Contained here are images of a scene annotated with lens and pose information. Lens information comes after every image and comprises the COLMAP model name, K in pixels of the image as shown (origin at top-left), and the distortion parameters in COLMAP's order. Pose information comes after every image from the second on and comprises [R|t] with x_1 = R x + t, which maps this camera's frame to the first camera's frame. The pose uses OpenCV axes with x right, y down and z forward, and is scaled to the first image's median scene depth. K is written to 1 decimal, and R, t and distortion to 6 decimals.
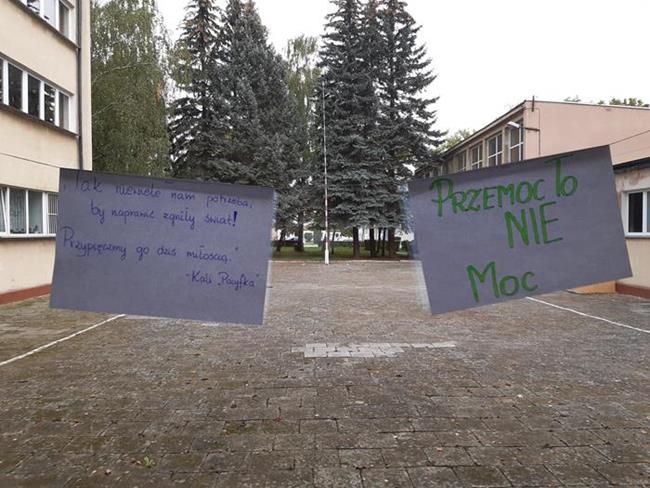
lens RADIAL K [[505.8, 0, 325.0], [0, 505.8, 244.0], [0, 0, 1]] dist [-0.001801, -0.003793]
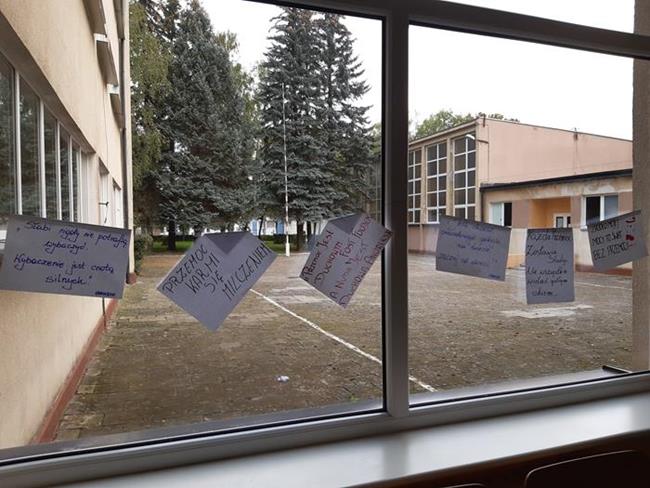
lens RADIAL K [[505.8, 0, 325.0], [0, 505.8, 244.0], [0, 0, 1]] dist [-0.001801, -0.003793]
pose [[0.952690, -0.007627, 0.303847, -0.232434], [0.005257, 0.999949, 0.008619, 0.004378], [-0.303897, -0.006614, 0.952682, -0.029281]]
